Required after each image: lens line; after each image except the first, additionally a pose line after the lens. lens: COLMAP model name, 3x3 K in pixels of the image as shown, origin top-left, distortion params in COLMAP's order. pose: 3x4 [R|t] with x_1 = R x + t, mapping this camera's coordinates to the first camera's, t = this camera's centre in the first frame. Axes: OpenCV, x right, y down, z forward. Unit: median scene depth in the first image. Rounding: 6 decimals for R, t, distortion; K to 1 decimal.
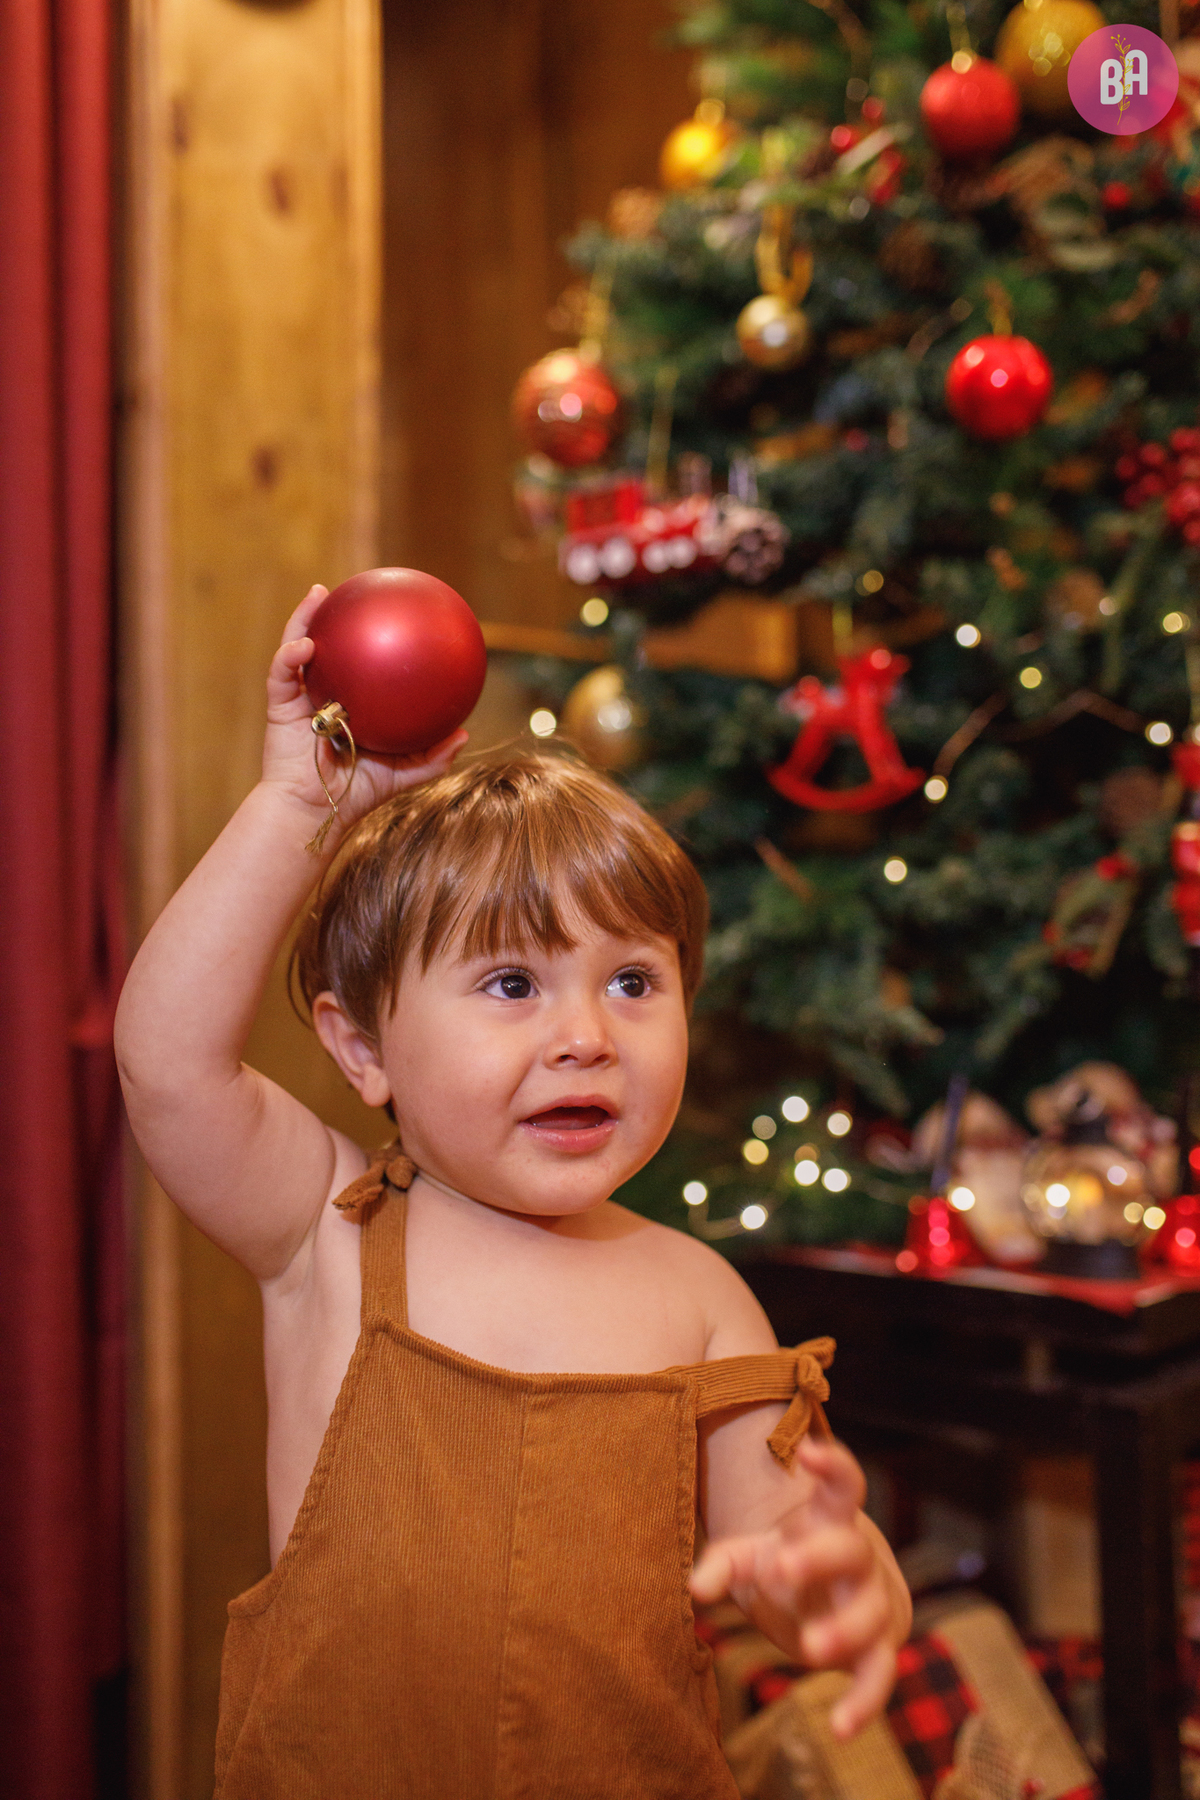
lens RADIAL K [[1710.7, 0, 609.9], [0, 1710.7, 906.4], [0, 0, 1]] dist [-0.038953, 0.000000]
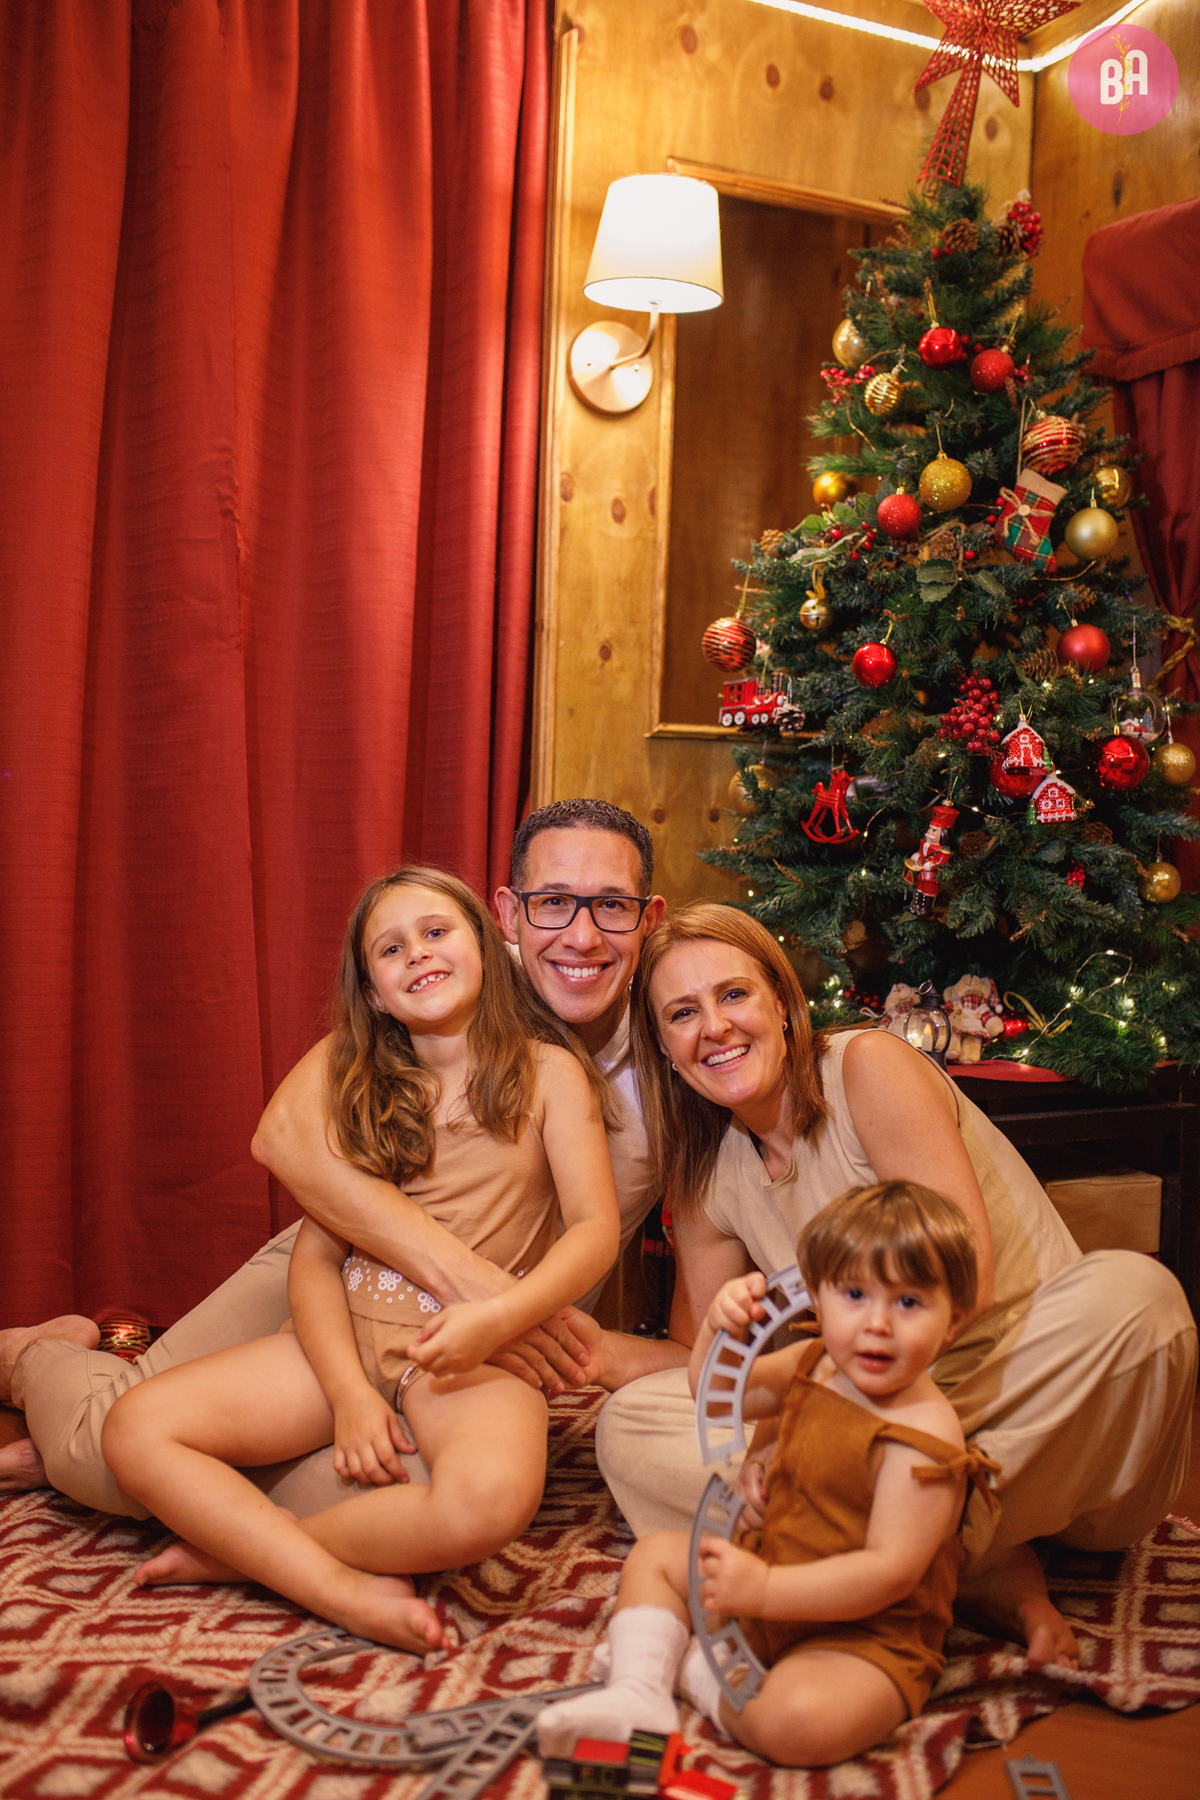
lens RADIAL K [[1710.7, 0, 597.1], [0, 1710.7, 906.2], [0, 0, 1]] dist [-0.038953, 0.000000]
pose [[0.940866, 0.059929, -0.333437, 0.539100], [-0.044112, 0.997522, 0.054813, -0.077537], [0.335895, -0.036863, 0.941178, -1.025543]]
